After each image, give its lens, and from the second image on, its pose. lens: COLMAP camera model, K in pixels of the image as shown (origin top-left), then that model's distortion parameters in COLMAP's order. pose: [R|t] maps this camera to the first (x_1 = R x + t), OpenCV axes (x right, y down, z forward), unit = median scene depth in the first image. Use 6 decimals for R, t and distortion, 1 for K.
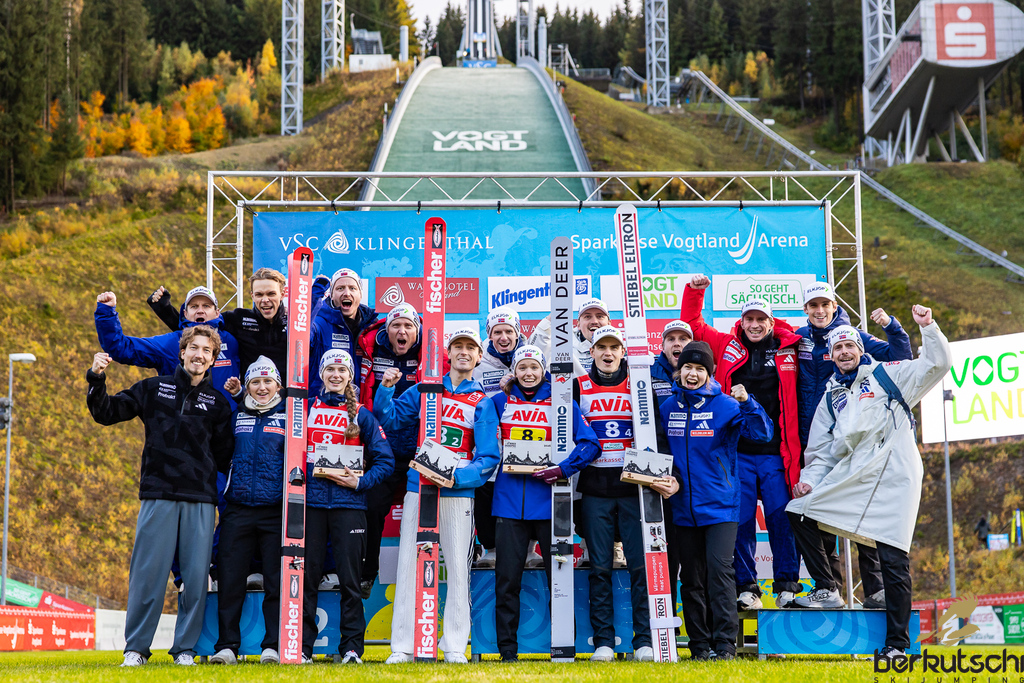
lens RADIAL K [[1645.5, 0, 484.5], [0, 1645.5, 390.8], [0, 0, 1]] dist [0.018239, -0.126055]
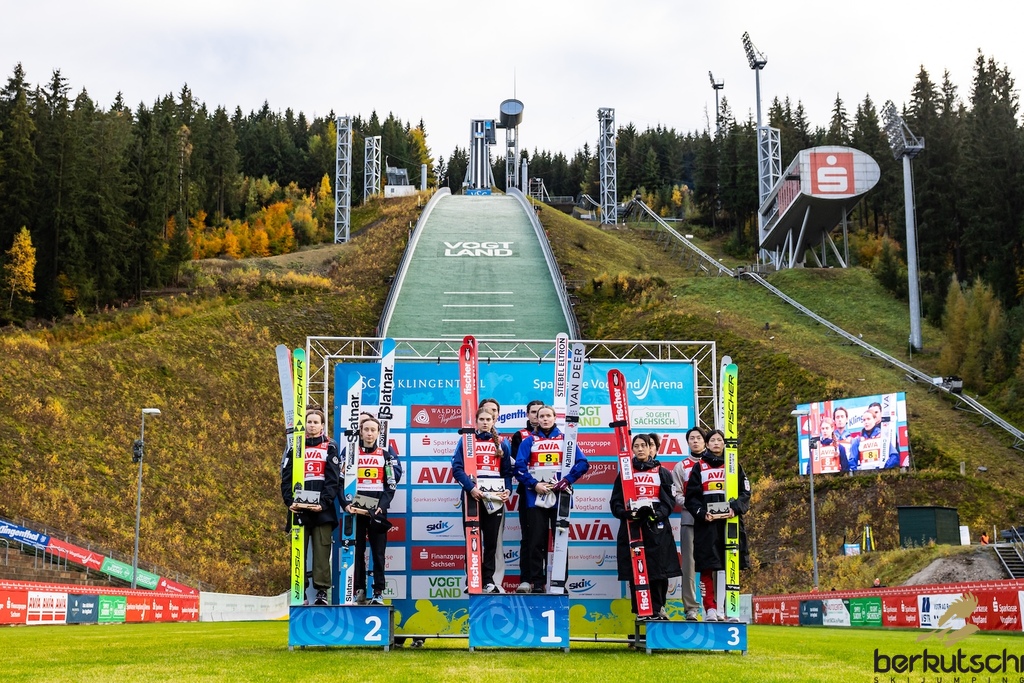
lens RADIAL K [[1339.6, 0, 458.6], [0, 1339.6, 342.4], [0, 0, 1]] dist [-0.009278, 0.044917]
pose [[0.999811, 0.008936, -0.017289, 0.000669], [-0.009593, 0.999219, -0.038322, -0.031497], [0.016933, 0.038481, 0.999116, -0.117106]]
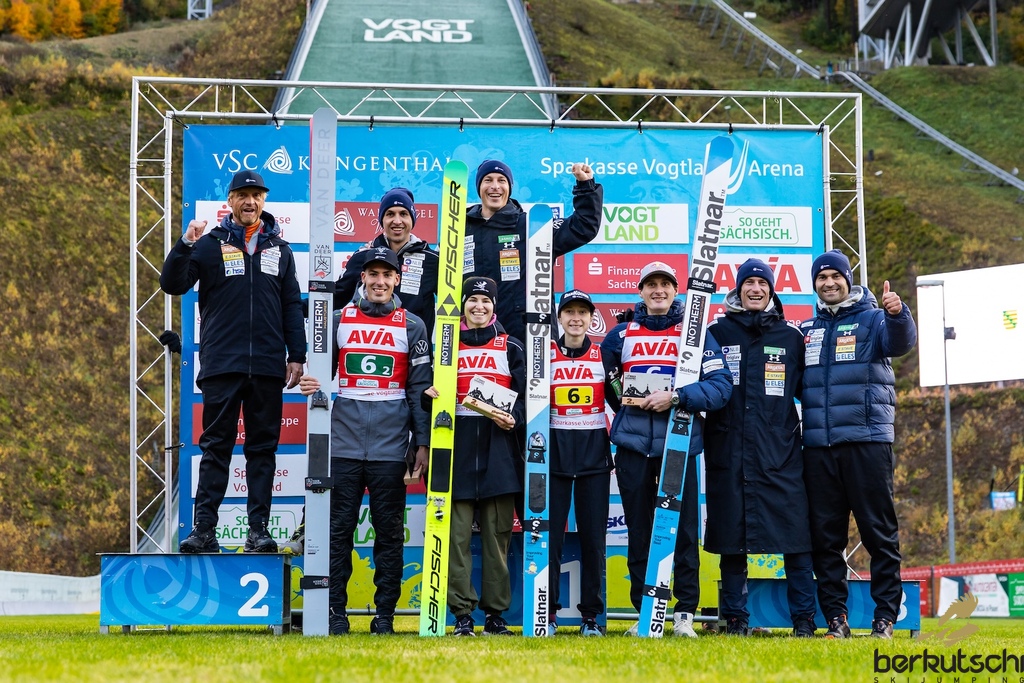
lens RADIAL K [[1940.8, 0, 478.5], [0, 1940.8, 310.9], [0, 0, 1]] dist [0.006924, -0.110376]
pose [[0.999156, 0.014196, 0.038546, -0.008326], [-0.014169, 0.999899, -0.000974, -0.003953], [-0.038556, 0.000427, 0.999256, -0.021385]]
